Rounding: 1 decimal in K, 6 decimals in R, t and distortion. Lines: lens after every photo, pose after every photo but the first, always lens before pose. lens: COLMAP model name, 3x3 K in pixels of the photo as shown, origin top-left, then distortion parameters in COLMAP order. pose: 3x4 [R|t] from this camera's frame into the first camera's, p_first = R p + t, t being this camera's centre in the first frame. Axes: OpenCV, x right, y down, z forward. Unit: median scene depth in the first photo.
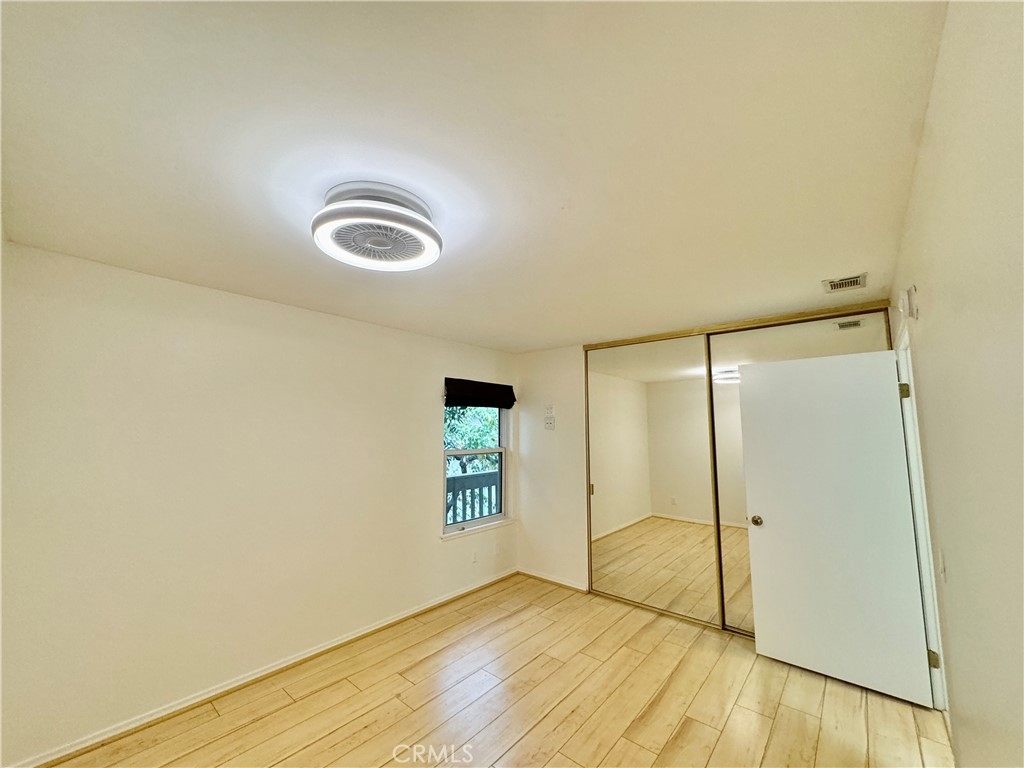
lens RADIAL K [[407.8, 0, 512.1], [0, 407.8, 379.3], [0, 0, 1]] dist [0.001287, 0.000096]
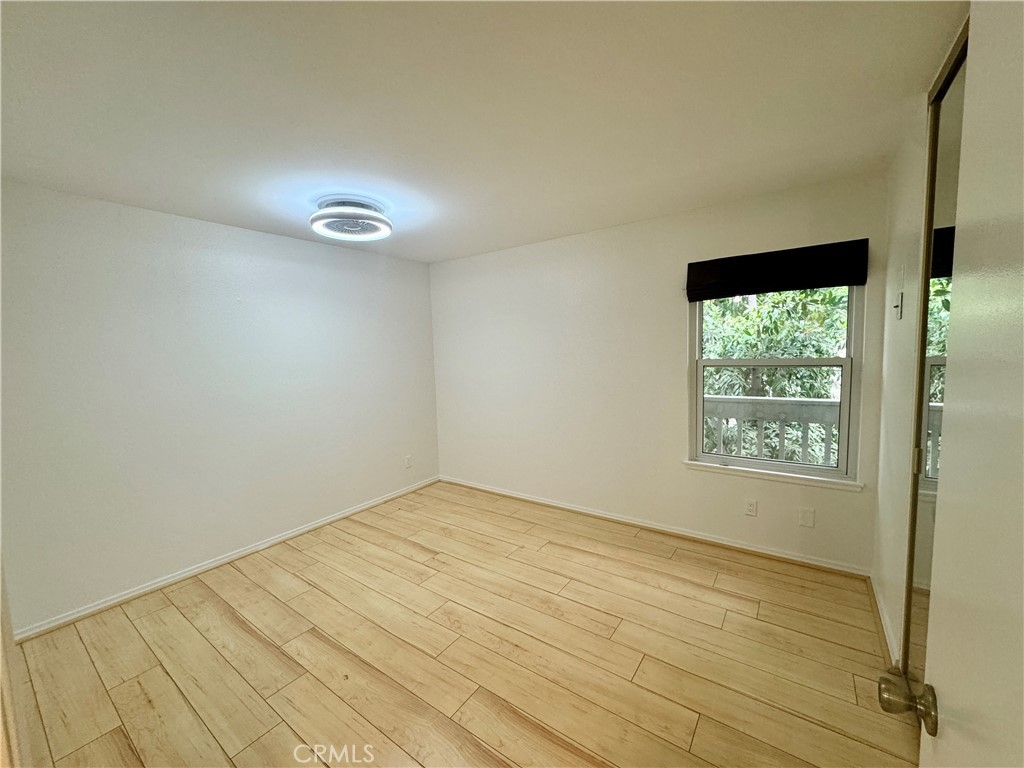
lens RADIAL K [[407.8, 0, 513.4], [0, 407.8, 388.3], [0, 0, 1]] dist [0.001287, 0.000096]
pose [[0.082147, 0.088843, -0.992652, 0.747057], [0.155500, 0.982678, 0.100819, 0.124400], [0.984414, -0.162640, 0.066908, 0.773462]]
